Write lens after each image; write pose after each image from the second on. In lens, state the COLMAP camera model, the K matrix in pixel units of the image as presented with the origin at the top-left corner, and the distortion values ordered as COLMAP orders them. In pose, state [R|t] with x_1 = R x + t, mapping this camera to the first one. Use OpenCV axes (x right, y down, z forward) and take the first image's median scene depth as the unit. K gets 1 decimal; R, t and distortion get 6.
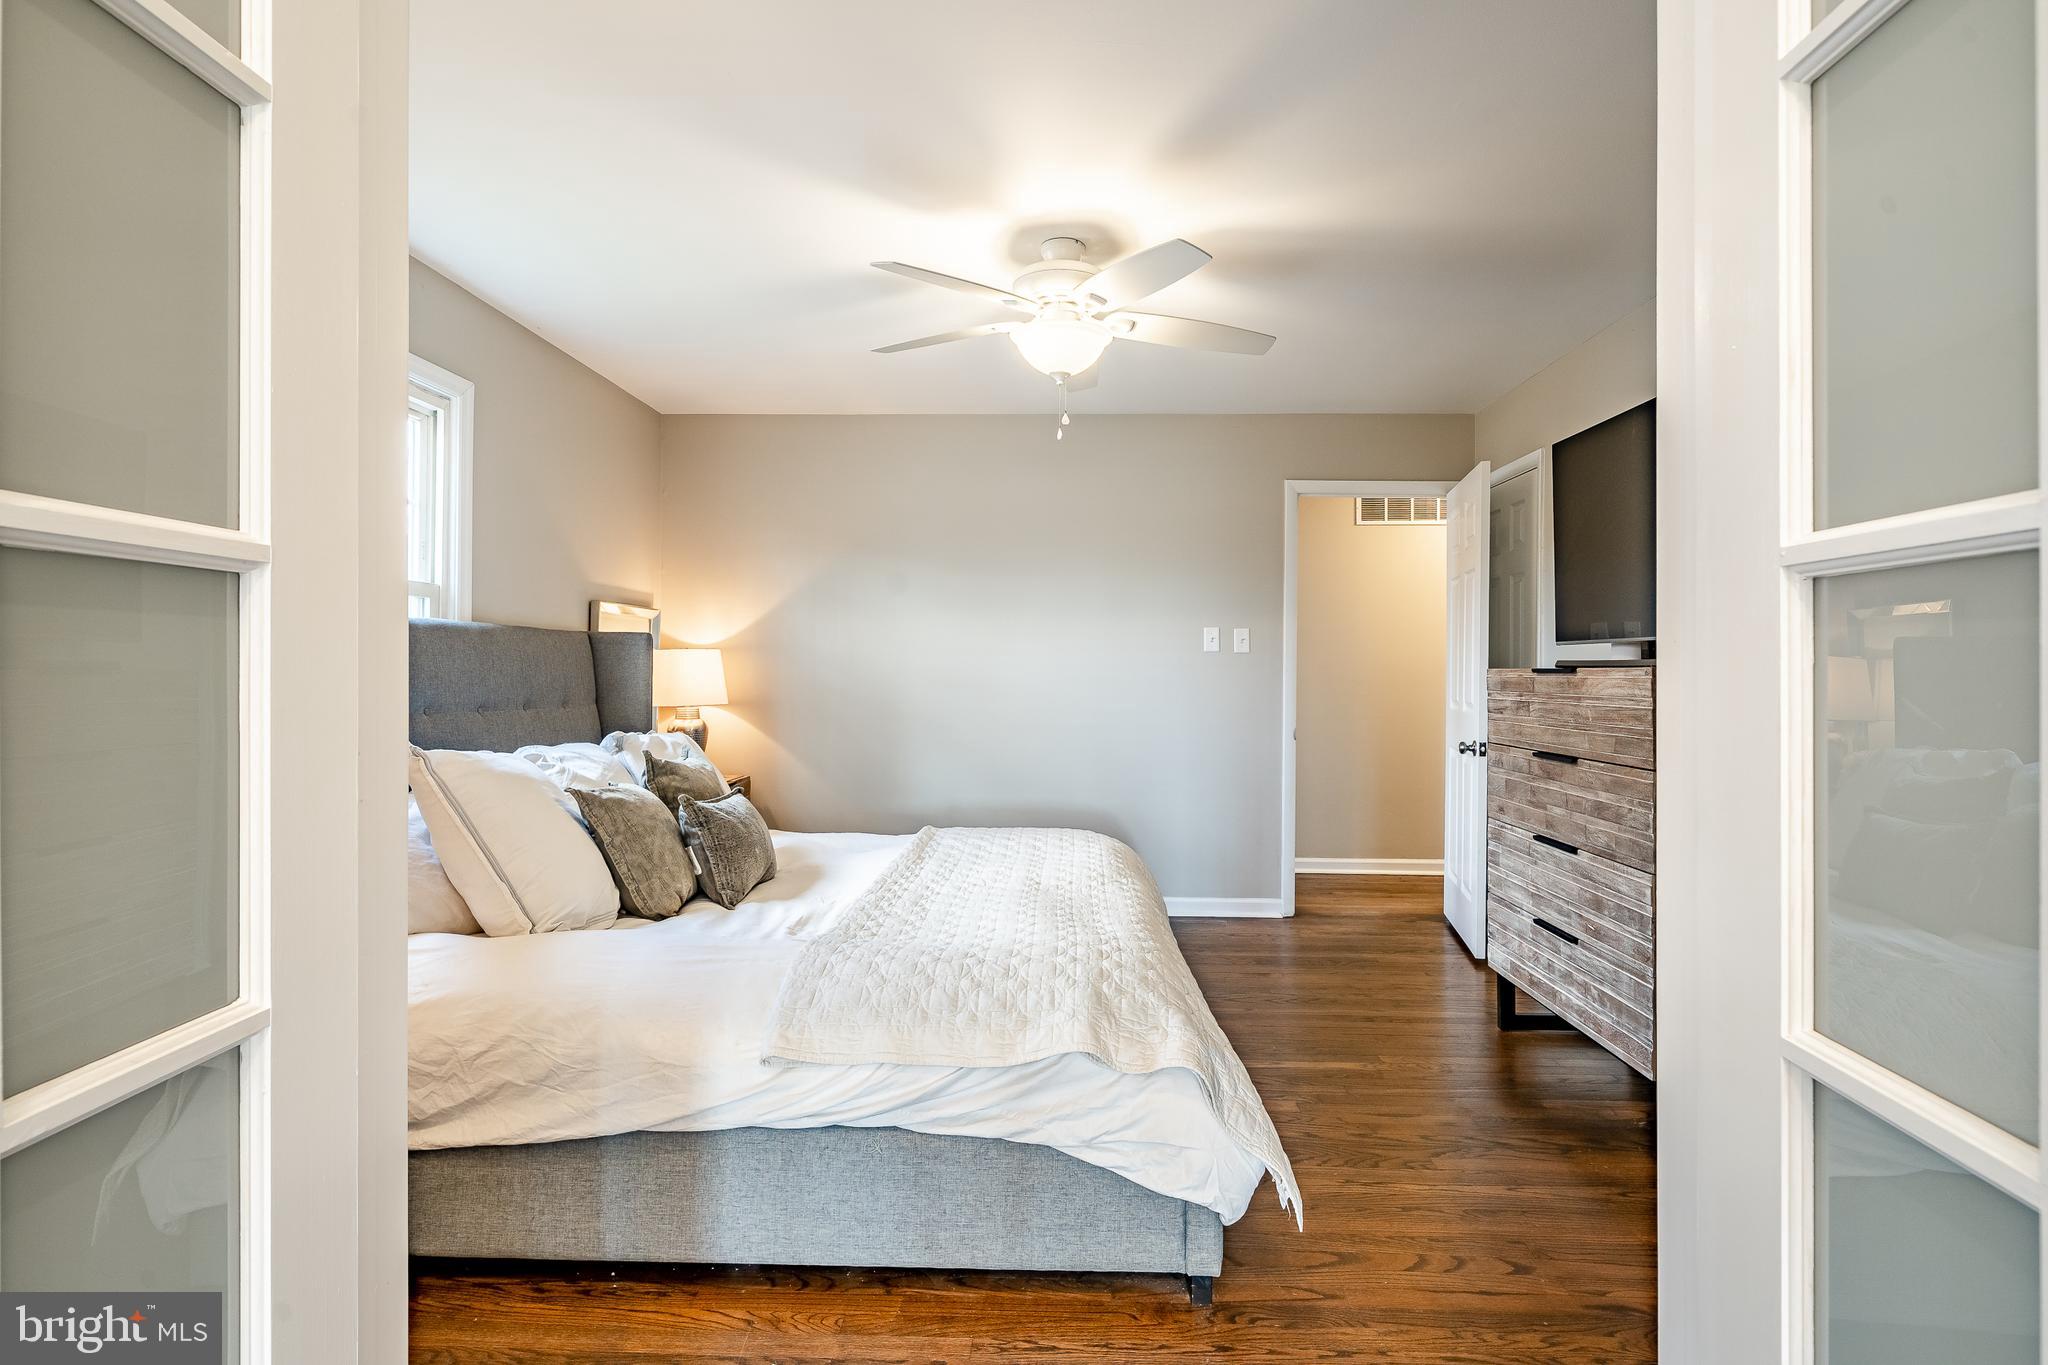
lens RADIAL K [[954.7, 0, 1038.7], [0, 954.7, 667.4], [0, 0, 1]] dist [-0.002129, 0.001038]
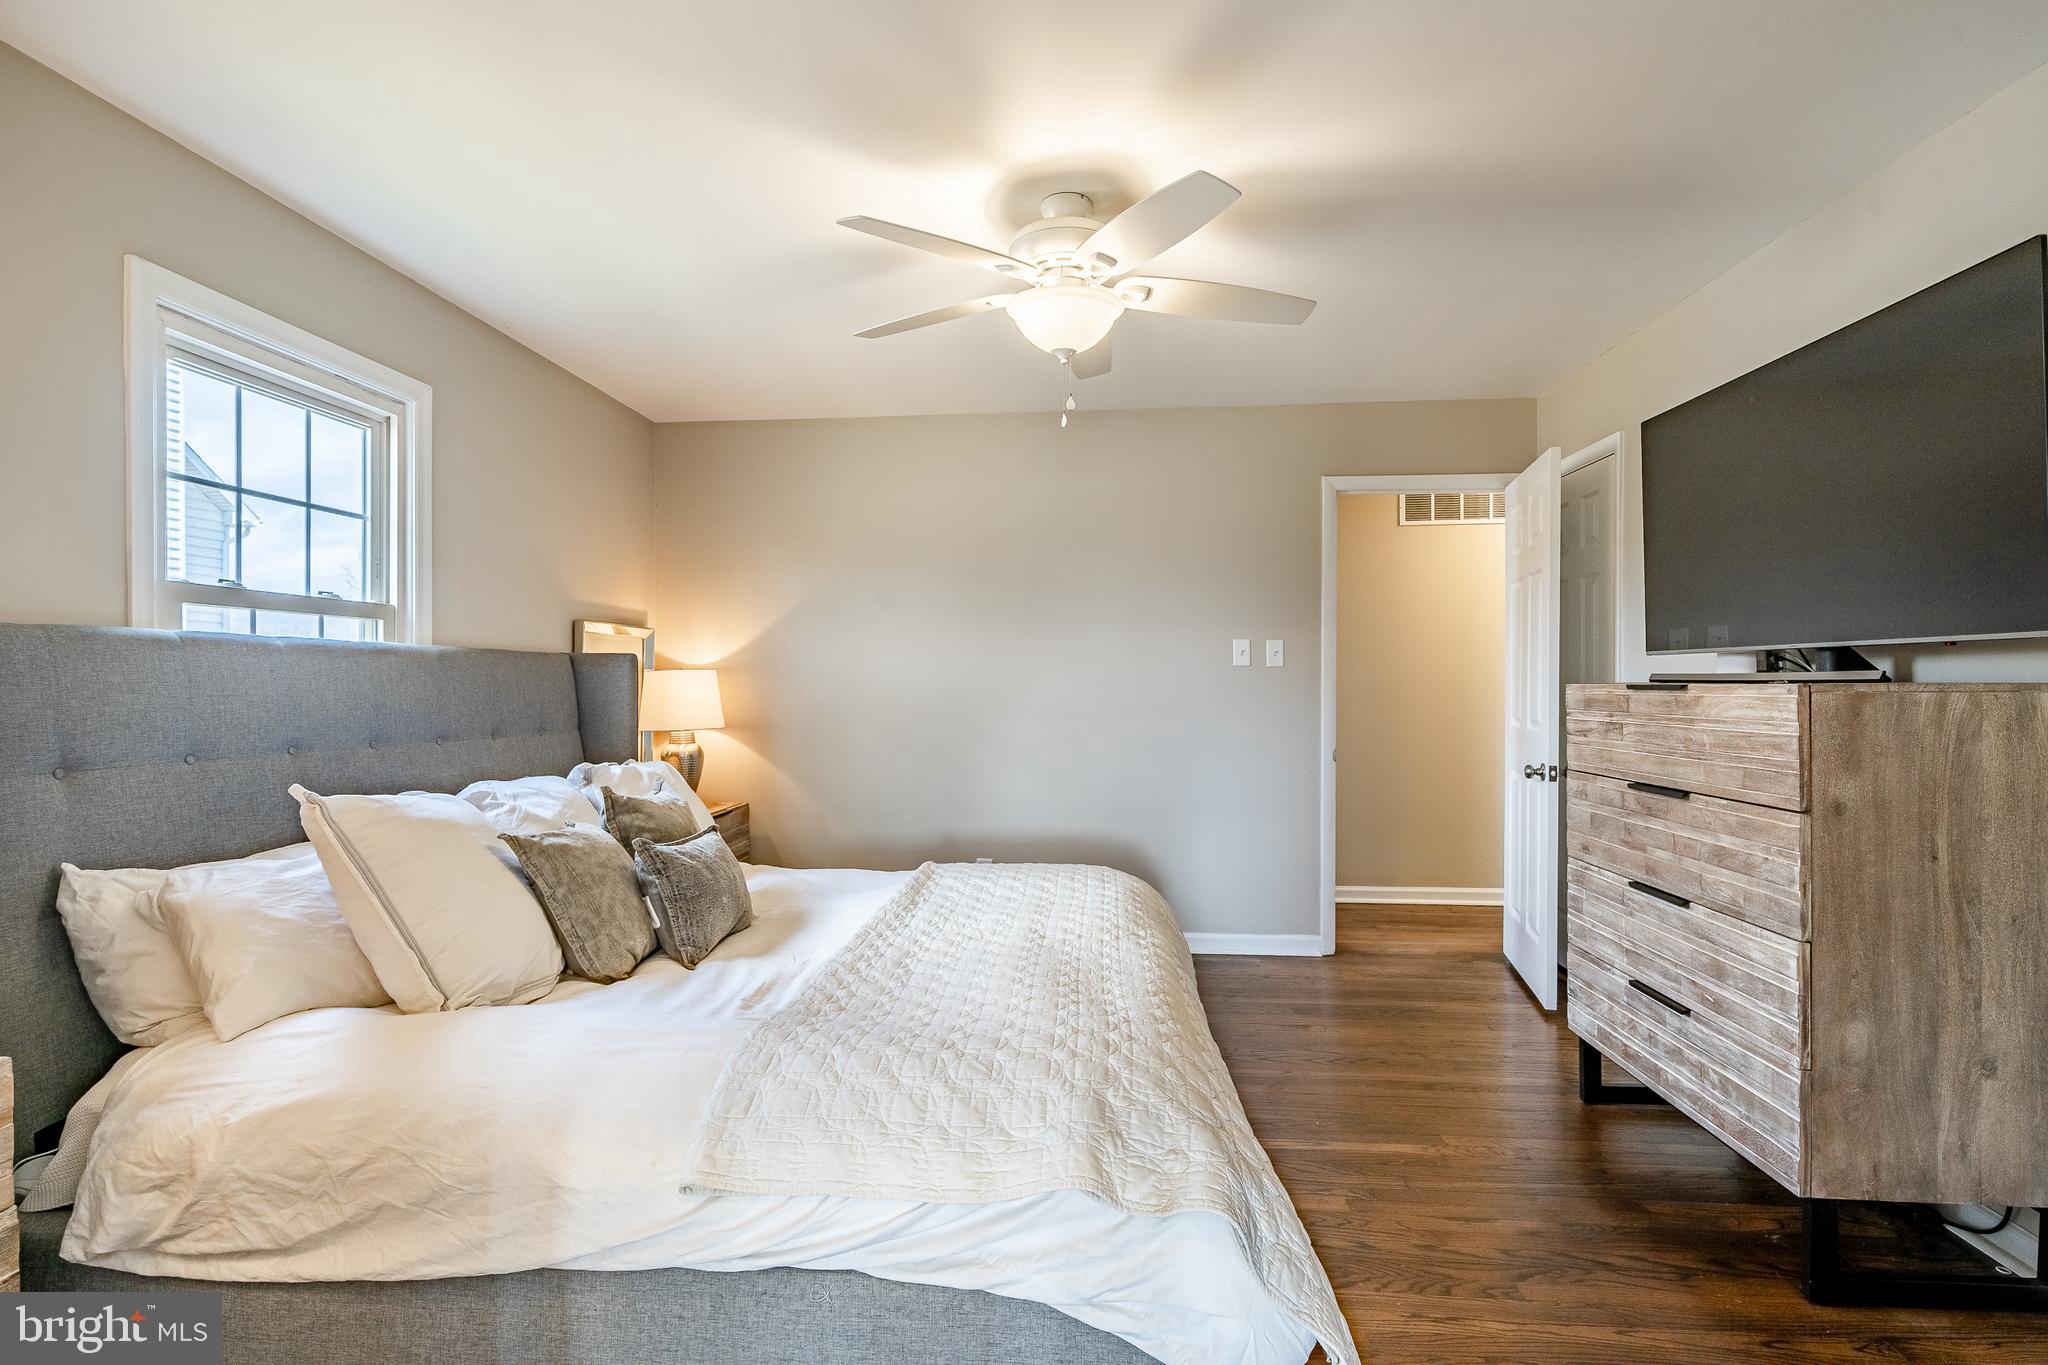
lens RADIAL K [[954.7, 0, 1007.8], [0, 954.7, 702.2], [0, 0, 1]] dist [-0.002129, 0.001038]
pose [[0.998101, -0.009577, -0.060856, 0.022783], [0.010949, 0.999692, 0.022266, -0.008170], [0.060624, -0.022890, 0.997898, 0.131071]]
